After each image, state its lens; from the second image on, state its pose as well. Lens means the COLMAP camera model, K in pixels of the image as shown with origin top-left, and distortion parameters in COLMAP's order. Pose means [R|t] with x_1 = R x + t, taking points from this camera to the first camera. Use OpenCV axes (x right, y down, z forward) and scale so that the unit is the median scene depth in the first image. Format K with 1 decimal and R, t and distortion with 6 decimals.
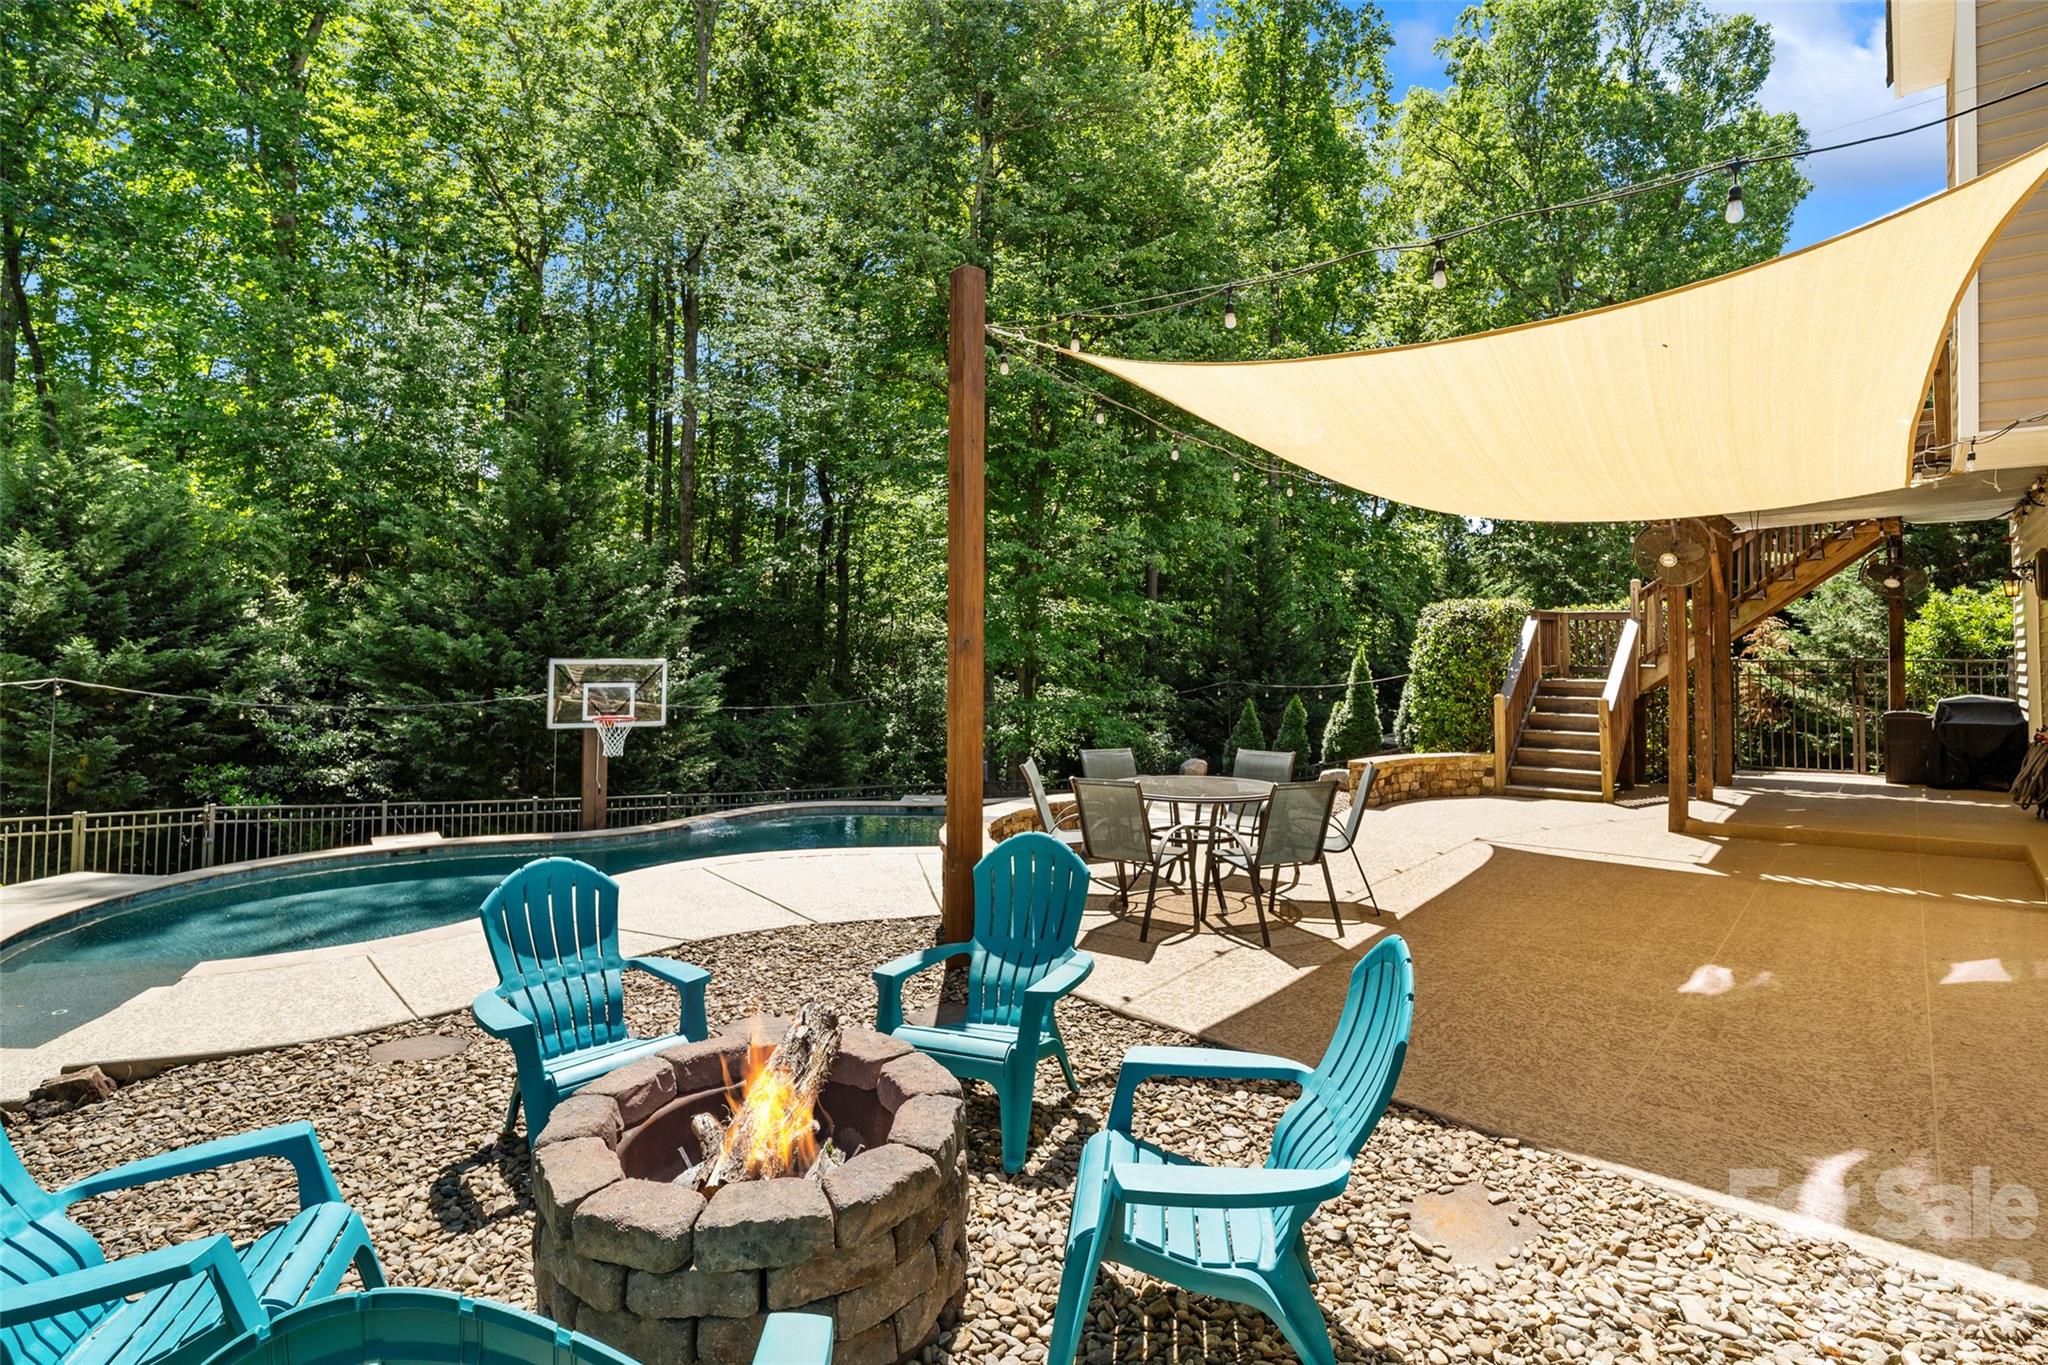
lens RADIAL K [[982.0, 0, 1017.5], [0, 982.0, 626.8], [0, 0, 1]] dist [-0.009763, 0.004372]
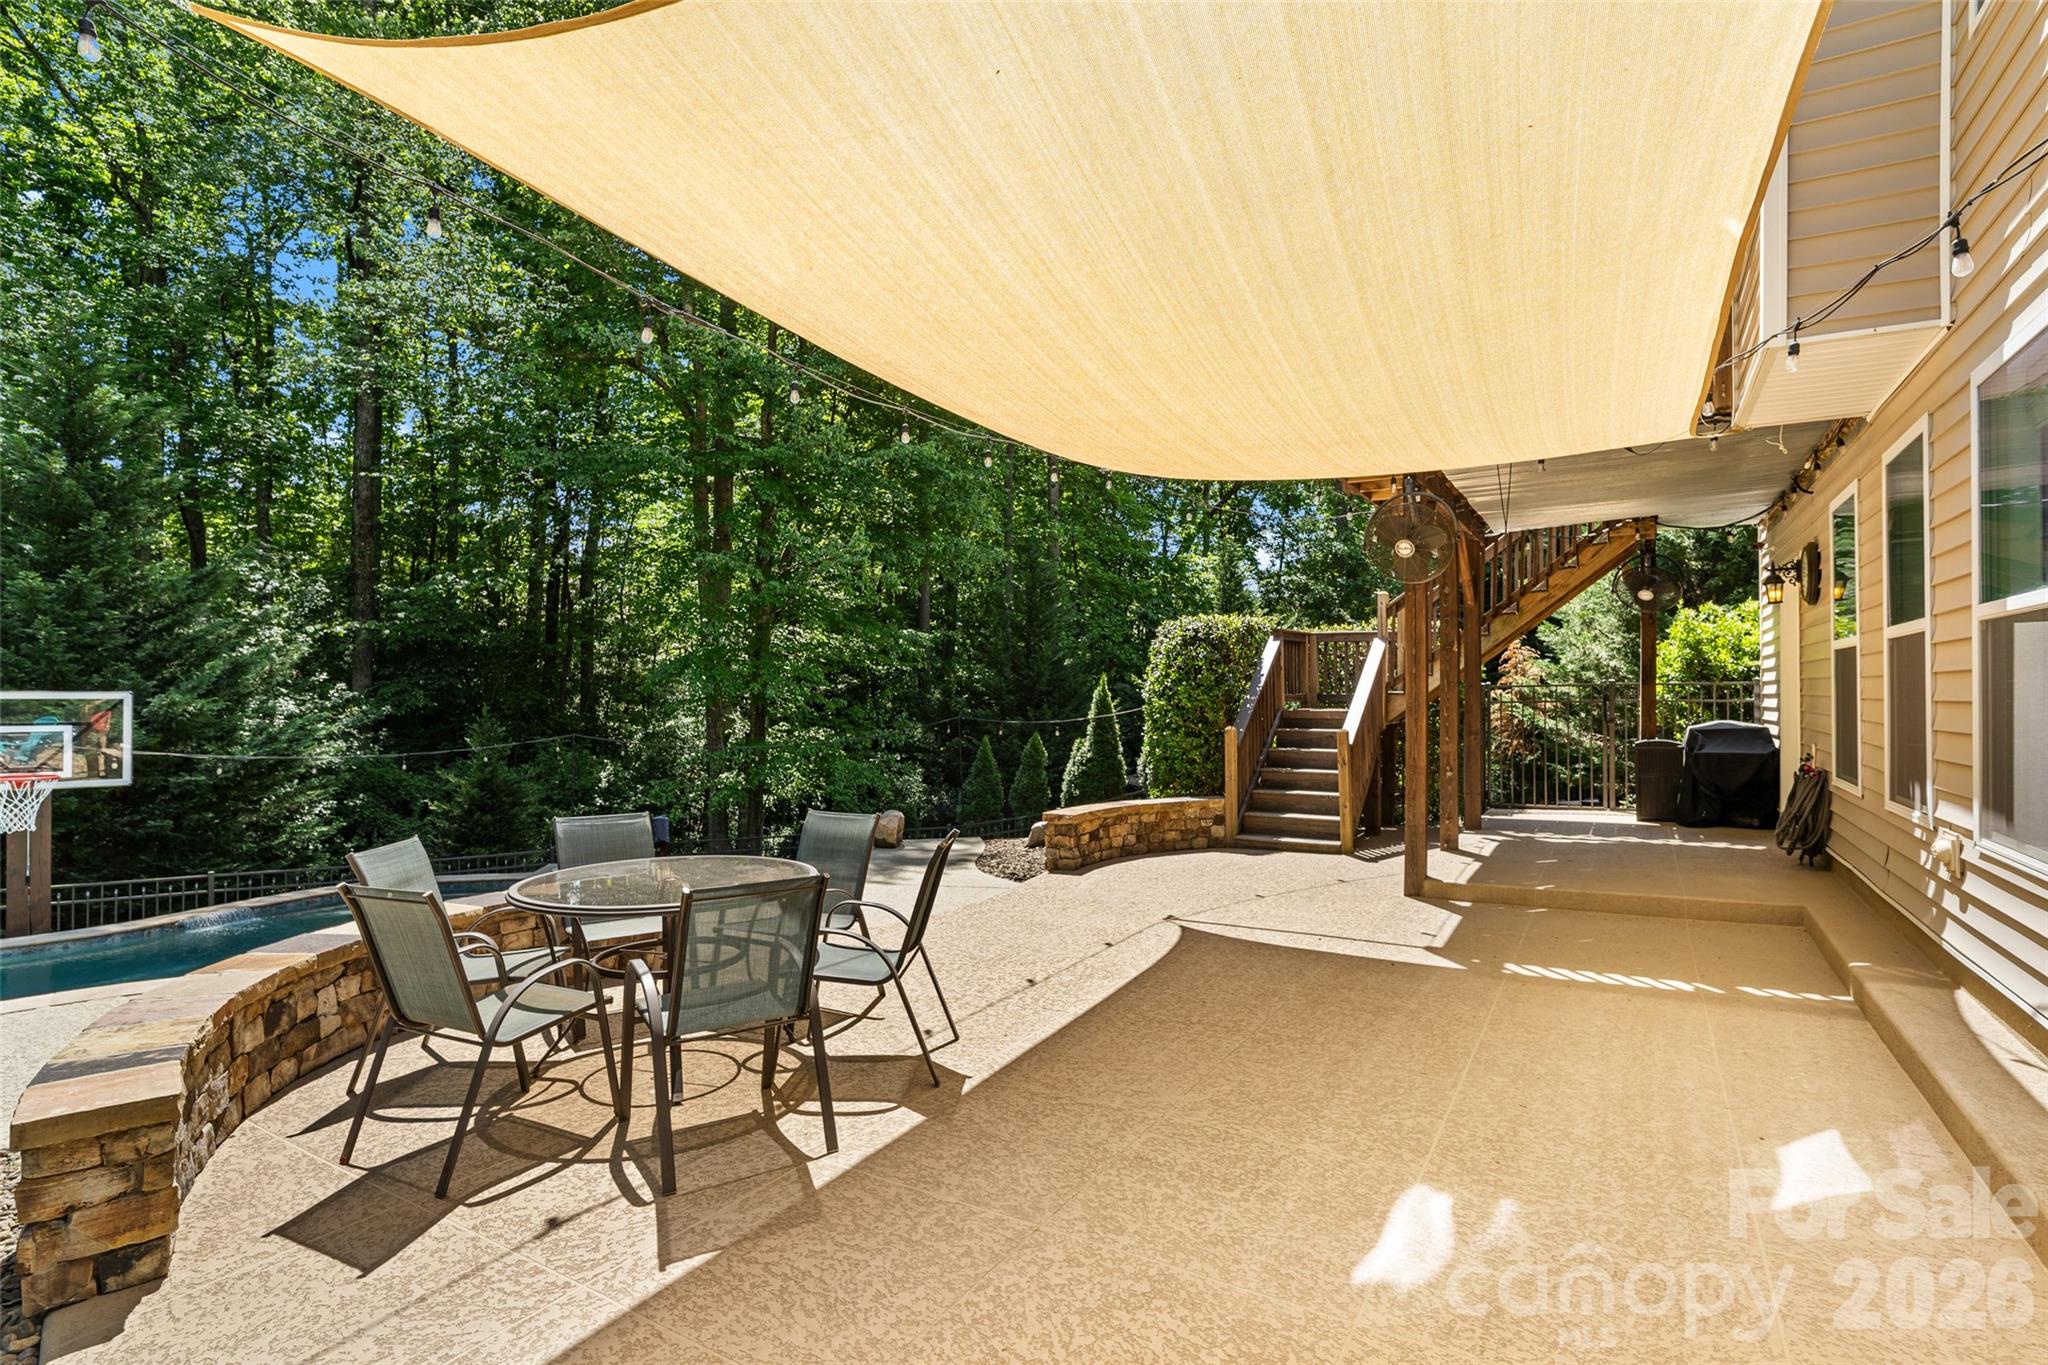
lens RADIAL K [[982.0, 0, 1022.5], [0, 982.0, 690.2], [0, 0, 1]] dist [-0.009763, 0.004372]
pose [[0.983311, -0.005120, 0.181863, 0.166794], [0.001114, 0.999755, 0.022123, 0.019461], [-0.181932, -0.021551, 0.983075, 0.213905]]
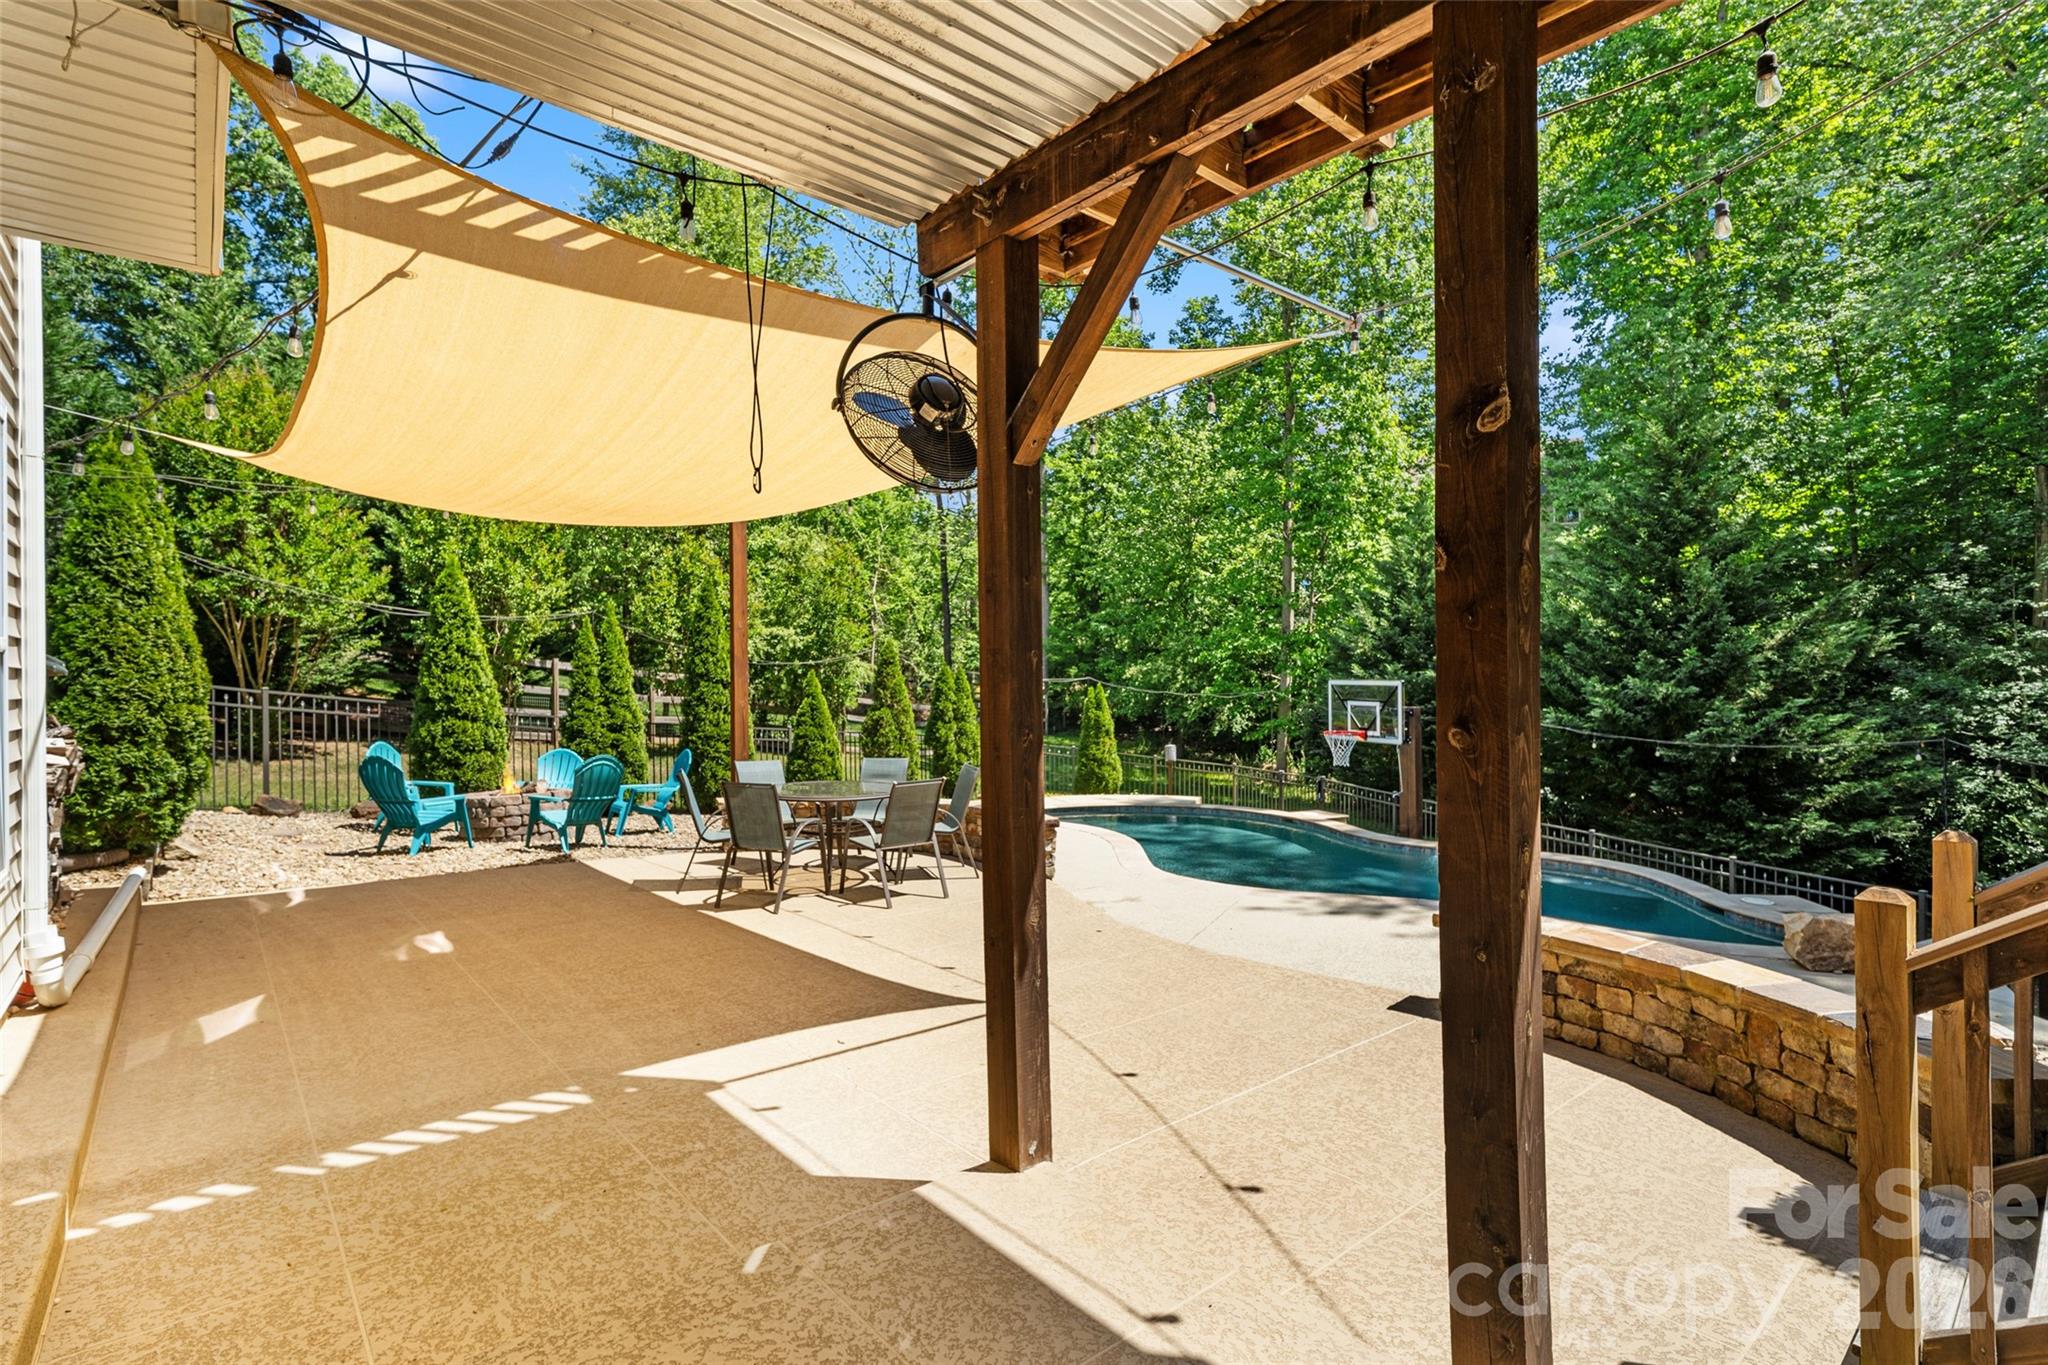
lens RADIAL K [[982.0, 0, 1025.7], [0, 982.0, 677.6], [0, 0, 1]] dist [-0.009763, 0.004372]
pose [[-0.128836, -0.003018, -0.991661, 0.812289], [0.034839, 0.999364, -0.007568, 0.026020], [0.991054, -0.035524, -0.128649, 0.843889]]
